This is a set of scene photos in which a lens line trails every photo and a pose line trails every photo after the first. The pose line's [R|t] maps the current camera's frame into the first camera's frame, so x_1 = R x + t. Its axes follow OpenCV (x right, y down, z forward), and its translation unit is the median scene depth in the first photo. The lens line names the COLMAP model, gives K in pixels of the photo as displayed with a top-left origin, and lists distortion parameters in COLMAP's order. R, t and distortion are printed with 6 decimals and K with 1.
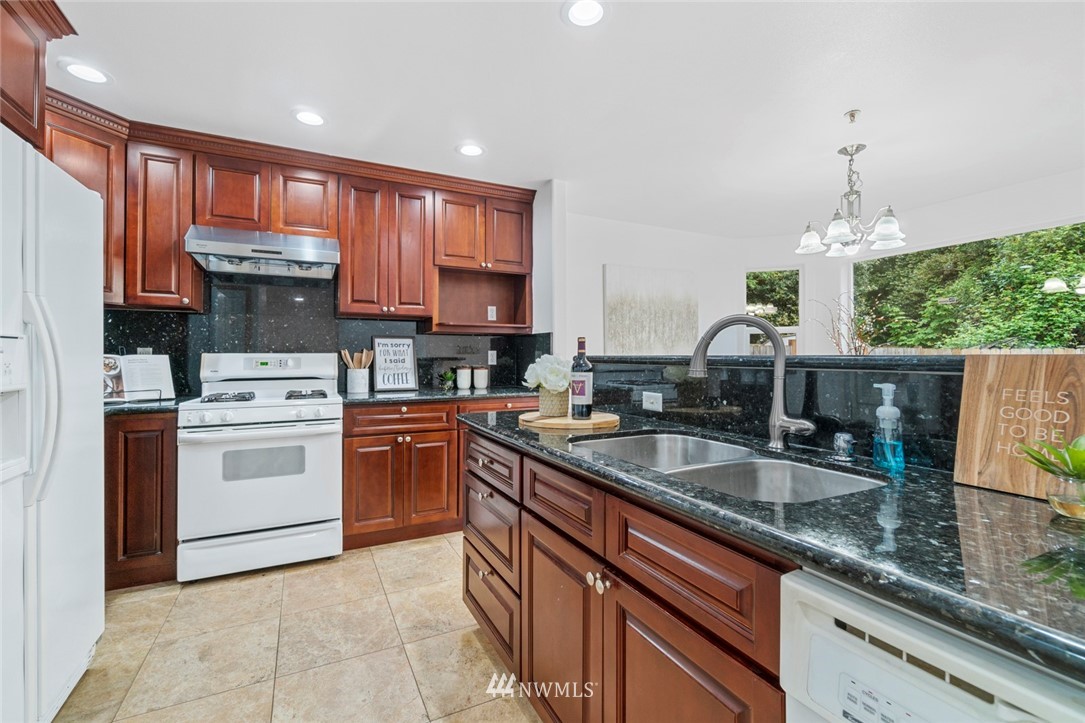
lens RADIAL K [[471.5, 0, 541.3], [0, 471.5, 354.8], [0, 0, 1]] dist [-0.003286, -0.000987]
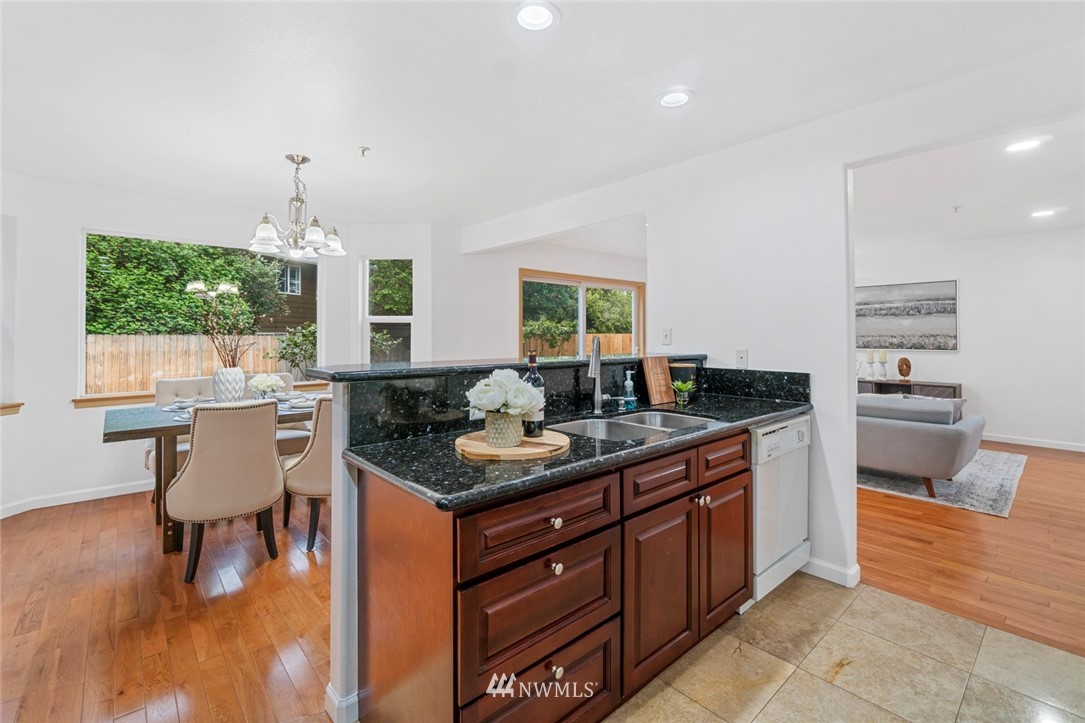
lens RADIAL K [[471.5, 0, 547.9], [0, 471.5, 329.9], [0, 0, 1]] dist [-0.003286, -0.000987]
pose [[-0.250924, 0.008353, 0.967971, -0.395543], [-0.002509, 0.999954, -0.009279, -0.032830], [-0.968004, -0.004757, -0.250891, 0.560567]]
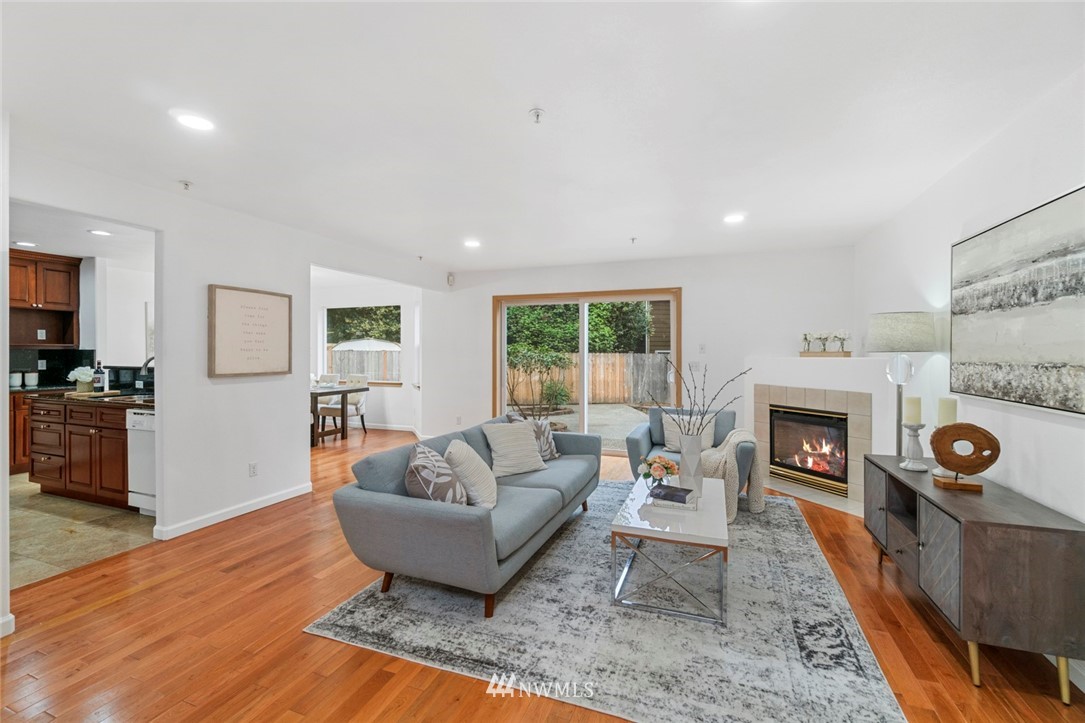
lens RADIAL K [[471.5, 0, 539.9], [0, 471.5, 354.2], [0, 0, 1]] dist [-0.003286, -0.000987]
pose [[0.743845, -0.002381, 0.668348, 0.075037], [-0.004020, 0.999960, 0.008036, -0.046198], [-0.668340, -0.008664, 0.743805, -1.153898]]
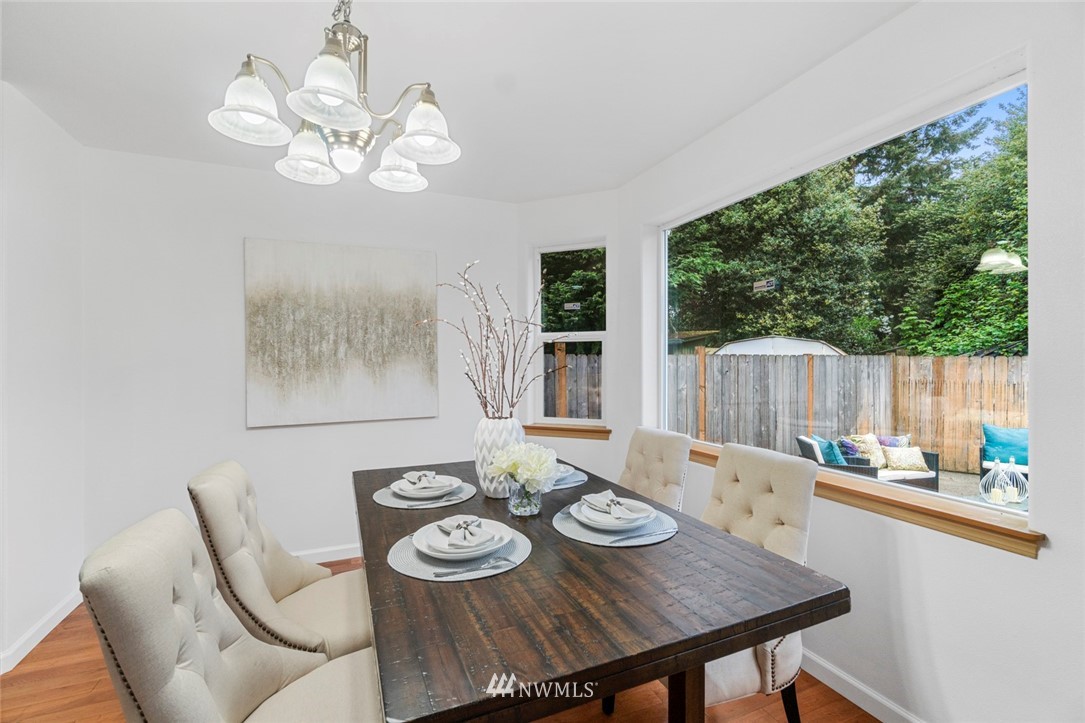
lens RADIAL K [[471.5, 0, 539.9], [0, 471.5, 361.7], [0, 0, 1]] dist [-0.003286, -0.000987]
pose [[0.998085, -0.003966, -0.061738, 0.674531], [0.004346, 0.999972, 0.006015, -0.028759], [0.061712, -0.006272, 0.998074, 0.445643]]
